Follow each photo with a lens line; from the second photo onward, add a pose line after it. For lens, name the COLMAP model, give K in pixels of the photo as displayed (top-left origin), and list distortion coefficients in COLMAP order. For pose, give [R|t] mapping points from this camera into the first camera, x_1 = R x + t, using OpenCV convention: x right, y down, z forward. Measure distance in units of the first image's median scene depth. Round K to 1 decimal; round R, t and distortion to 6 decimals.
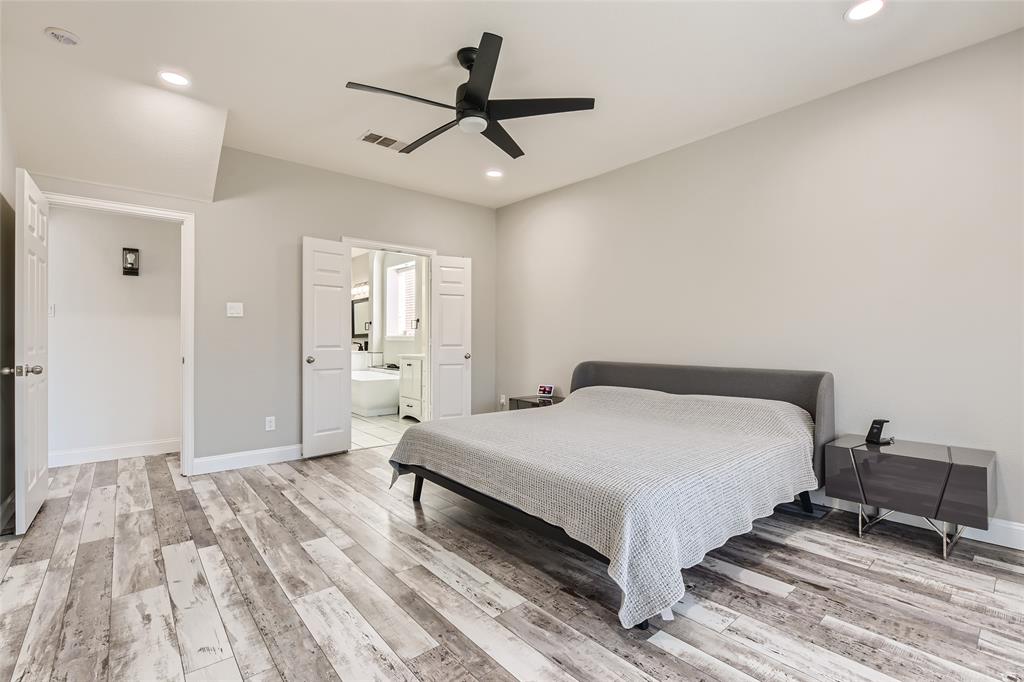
lens RADIAL K [[457.5, 0, 510.2], [0, 457.5, 337.6], [0, 0, 1]] dist [-0.008209, -0.000840]
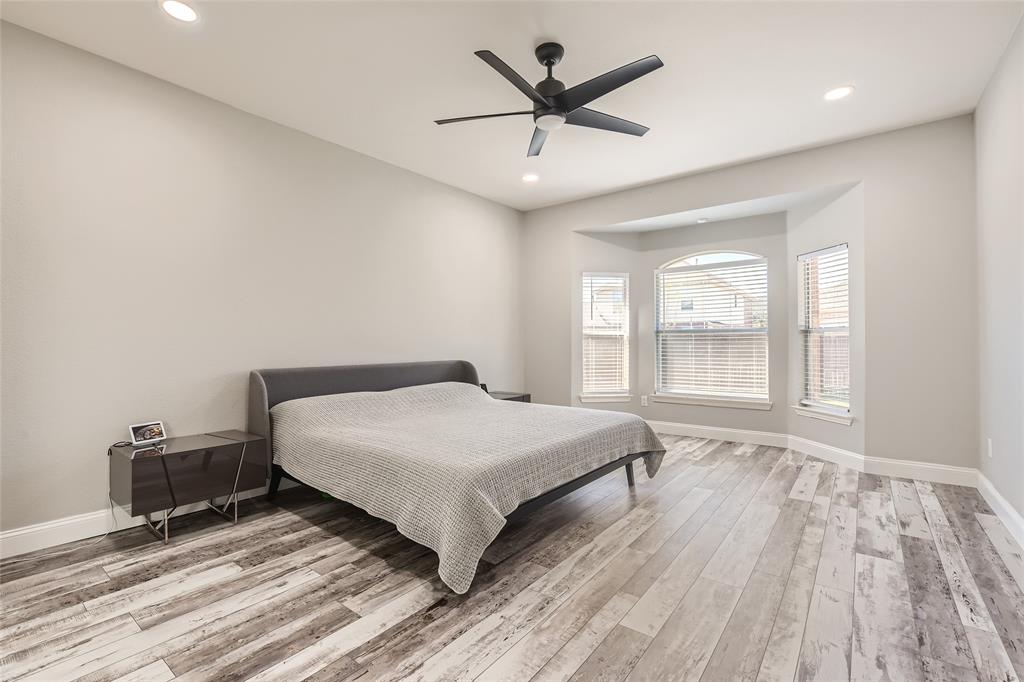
lens RADIAL K [[457.5, 0, 507.1], [0, 457.5, 339.5], [0, 0, 1]] dist [-0.008209, -0.000840]
pose [[-0.201327, 0.003573, 0.979518, -1.345893], [-0.002334, 0.999989, -0.004127, 0.008411], [-0.979521, -0.003118, -0.201316, 1.675601]]
